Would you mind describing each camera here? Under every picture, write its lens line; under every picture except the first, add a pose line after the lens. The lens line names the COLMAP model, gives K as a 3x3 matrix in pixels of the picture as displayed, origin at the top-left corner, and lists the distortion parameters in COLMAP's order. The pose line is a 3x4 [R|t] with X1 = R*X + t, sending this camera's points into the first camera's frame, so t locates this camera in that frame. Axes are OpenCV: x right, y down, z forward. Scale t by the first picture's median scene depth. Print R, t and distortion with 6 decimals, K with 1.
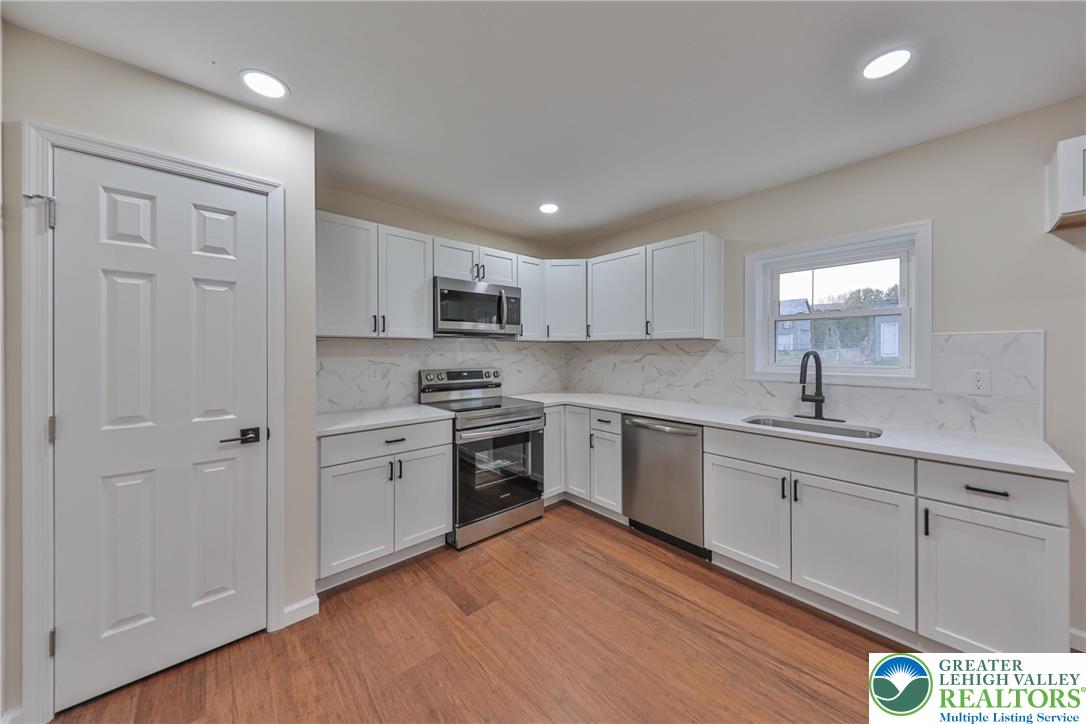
lens RADIAL K [[364.9, 0, 543.8], [0, 364.9, 351.8], [0, 0, 1]] dist [0.013677, -0.006159]
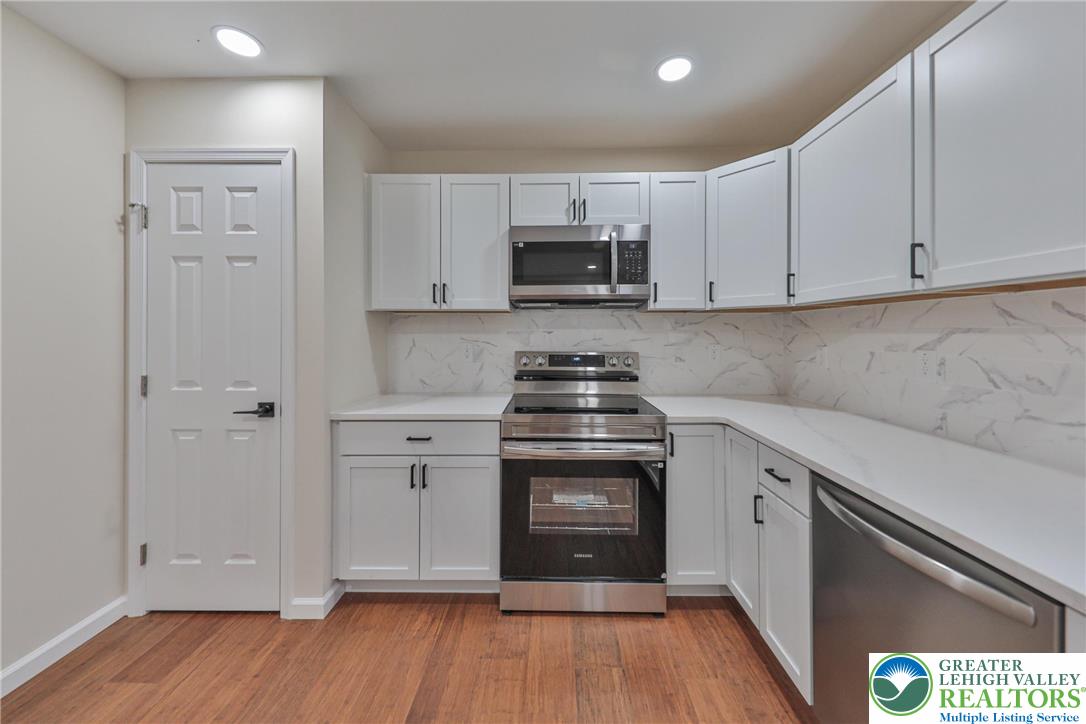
lens RADIAL K [[382.6, 0, 551.0], [0, 382.6, 334.8], [0, 0, 1]] dist [0.013101, -0.004174]
pose [[0.737939, 0.003822, -0.674856, 0.317840], [-0.002452, 0.999993, 0.002982, 0.013855], [0.674863, -0.000546, 0.737943, 0.511640]]
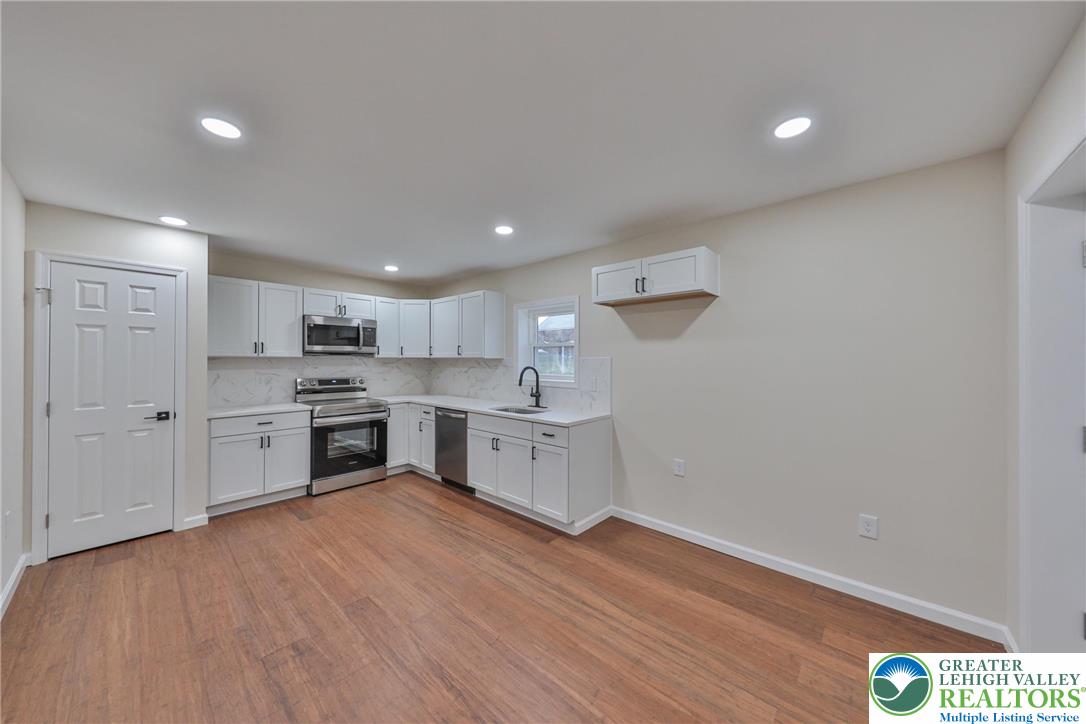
lens RADIAL K [[372.3, 0, 541.0], [0, 372.3, 358.8], [0, 0, 1]] dist [0.015868, -0.006658]
pose [[0.994975, 0.004207, 0.100033, 0.539495], [-0.003596, 0.999974, -0.006281, -0.025148], [-0.100057, 0.005890, 0.994964, -0.639704]]
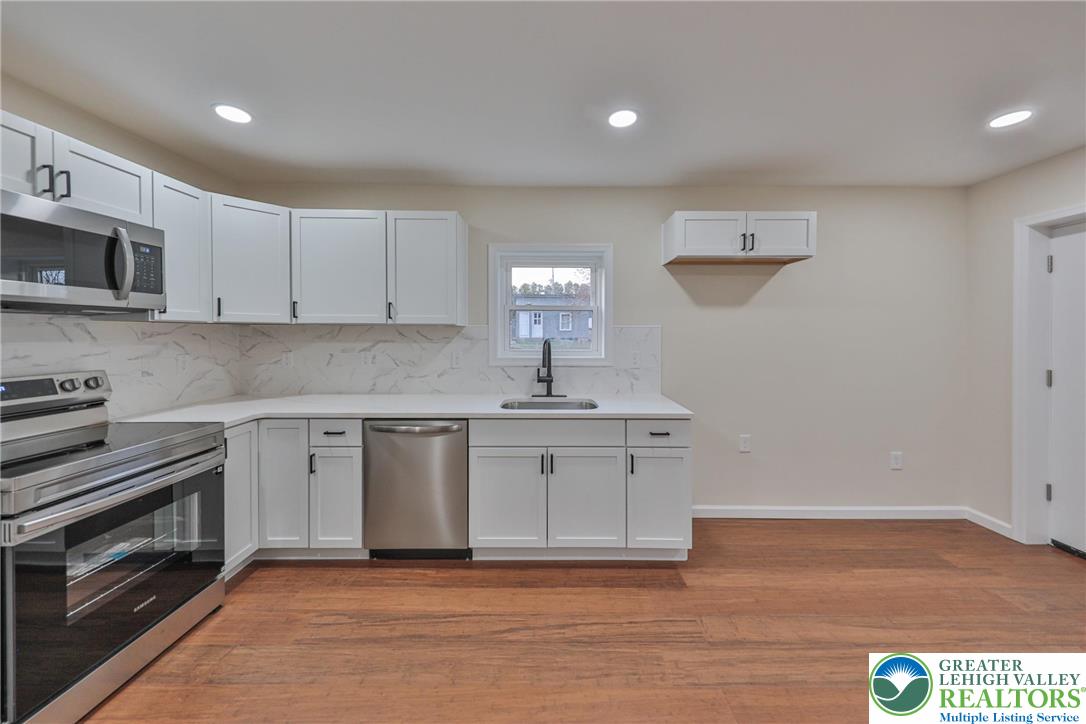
lens RADIAL K [[382.6, 0, 551.0], [0, 382.6, 334.8], [0, 0, 1]] dist [0.013101, -0.004174]
pose [[0.664648, -0.001833, 0.747154, -0.142762], [-0.001703, 0.999991, 0.003969, -0.016352], [-0.747155, -0.003910, 0.664639, 0.169389]]
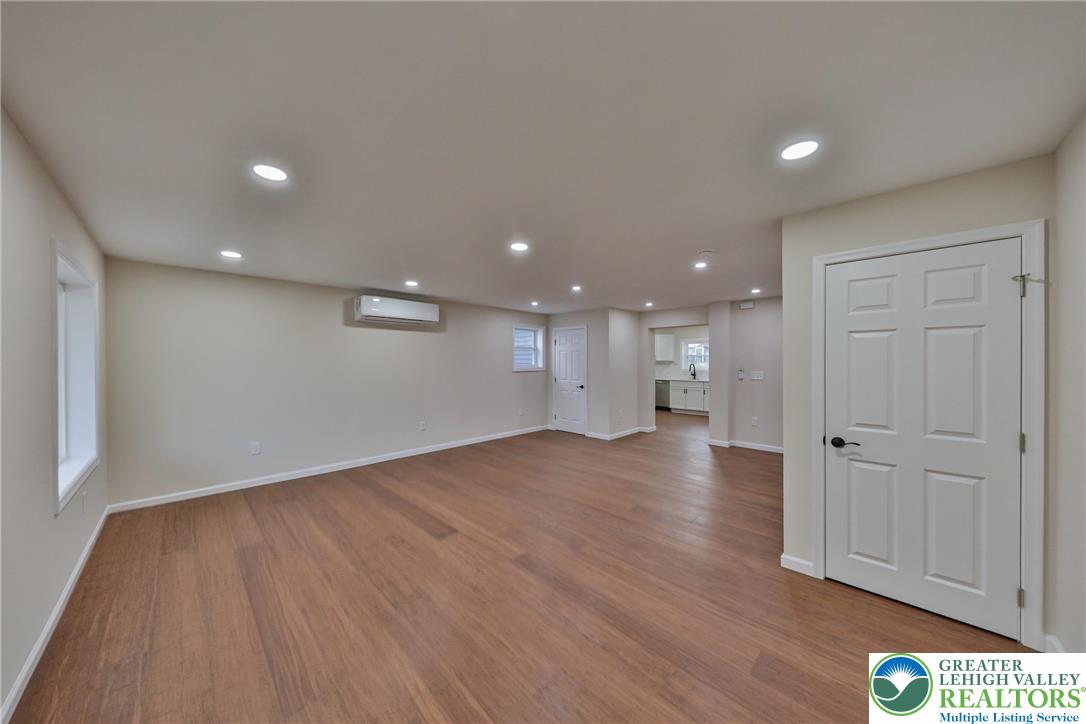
lens RADIAL K [[359.0, 0, 540.5], [0, 359.0, 363.1], [0, 0, 1]] dist [0.011777, -0.000131]
pose [[0.997759, 0.004837, 0.066729, -1.287692], [-0.004969, 0.999986, 0.001810, -0.011511], [-0.066719, -0.002138, 0.997769, -2.951954]]
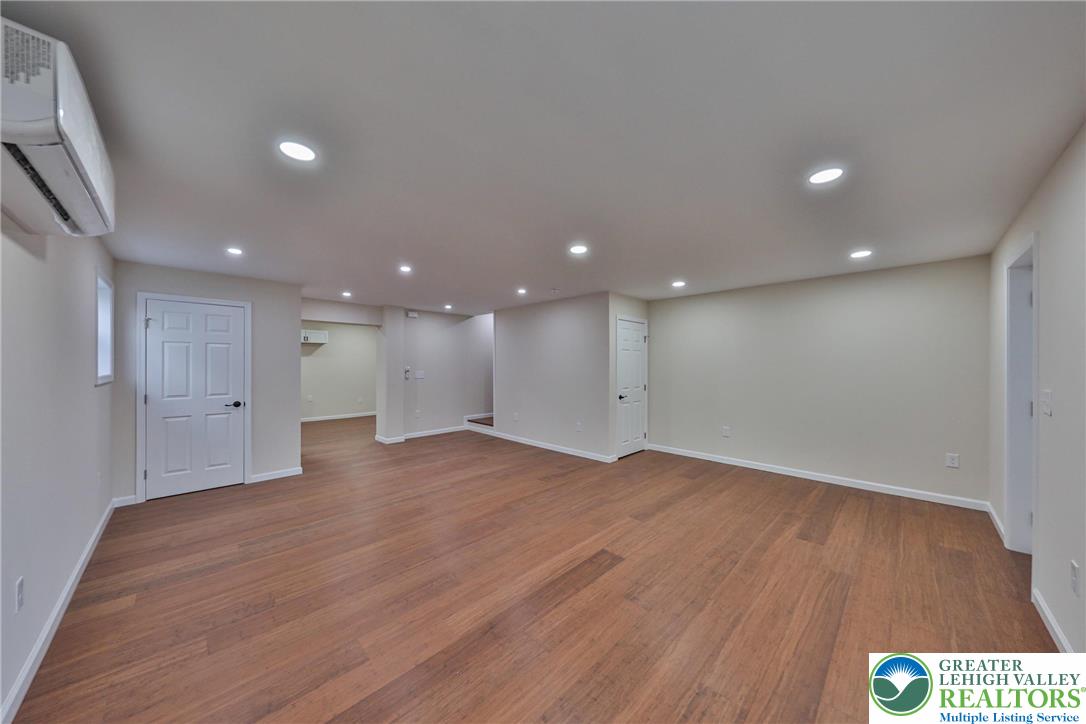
lens RADIAL K [[359.0, 0, 540.5], [0, 359.0, 363.1], [0, 0, 1]] dist [0.011777, -0.000131]
pose [[-0.057762, 0.008823, 0.998291, -2.518177], [0.002105, 0.999960, -0.008716, 0.002821], [-0.998328, 0.001598, -0.057778, -1.527983]]
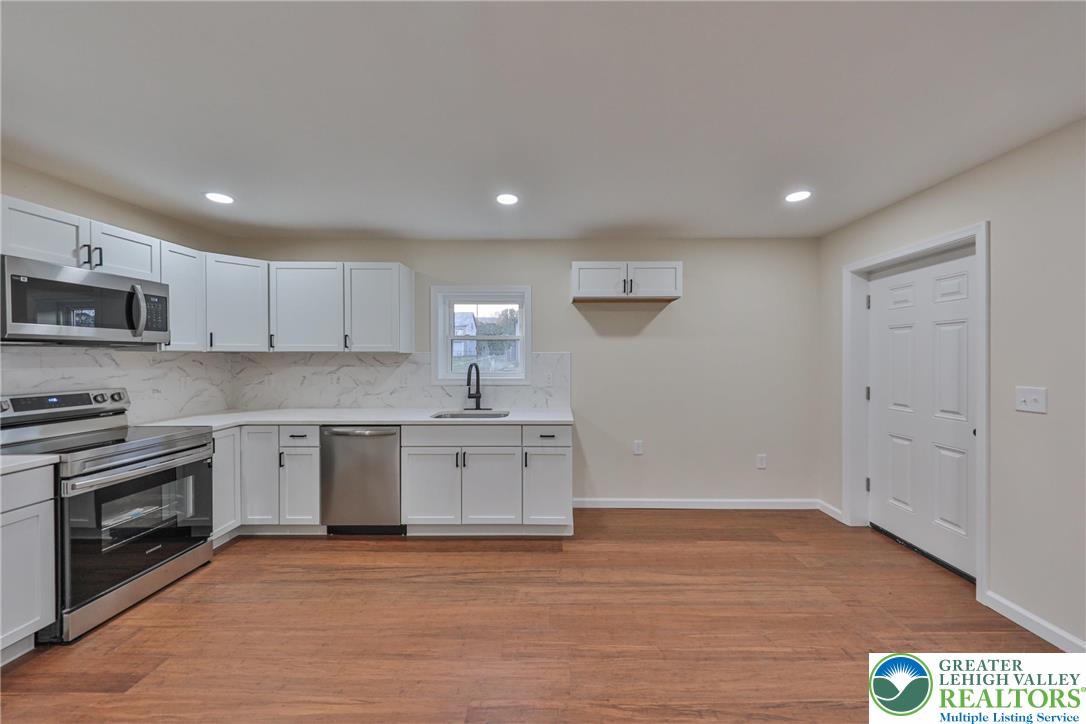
lens RADIAL K [[380.2, 0, 554.7], [0, 380.2, 357.2], [0, 0, 1]] dist [0.014396, -0.005268]
pose [[0.673733, -0.001816, 0.738972, -0.143182], [0.001885, 0.999998, 0.000739, -0.022431], [-0.738972, 0.000895, 0.673735, -0.216073]]
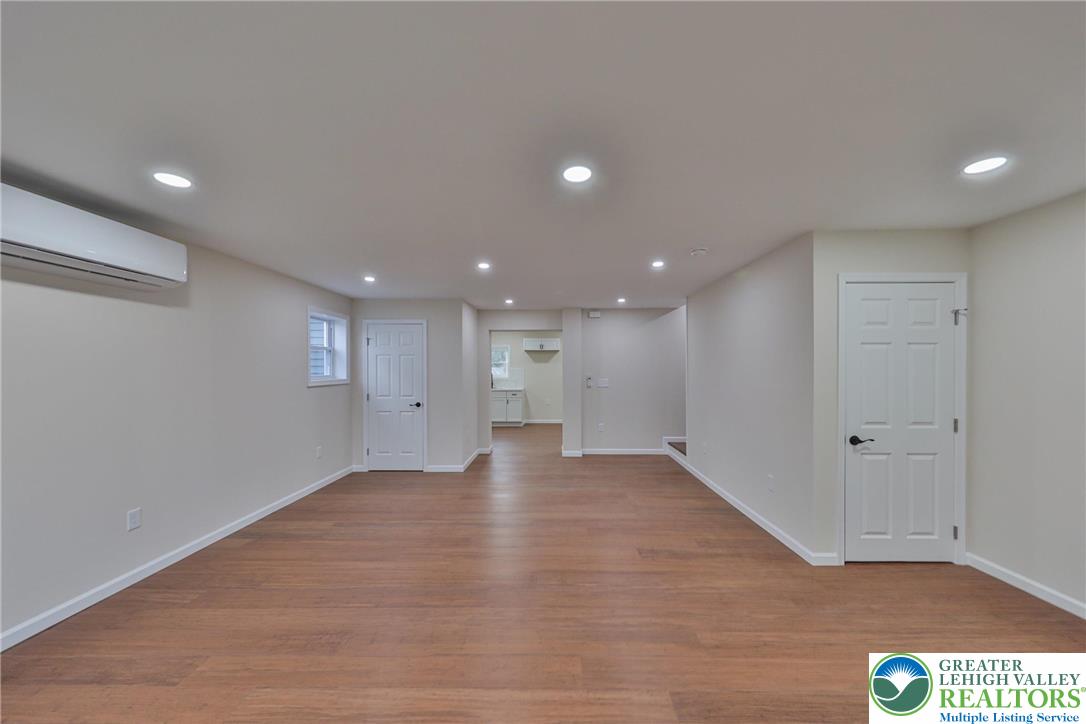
lens RADIAL K [[387.0, 0, 546.8], [0, 387.0, 372.0], [0, 0, 1]] dist [0.013091, -0.000074]
pose [[0.673762, -0.001459, 0.738947, -1.889848], [0.000228, 0.999998, 0.001767, -0.011855], [-0.738948, -0.001022, 0.673762, -2.205131]]
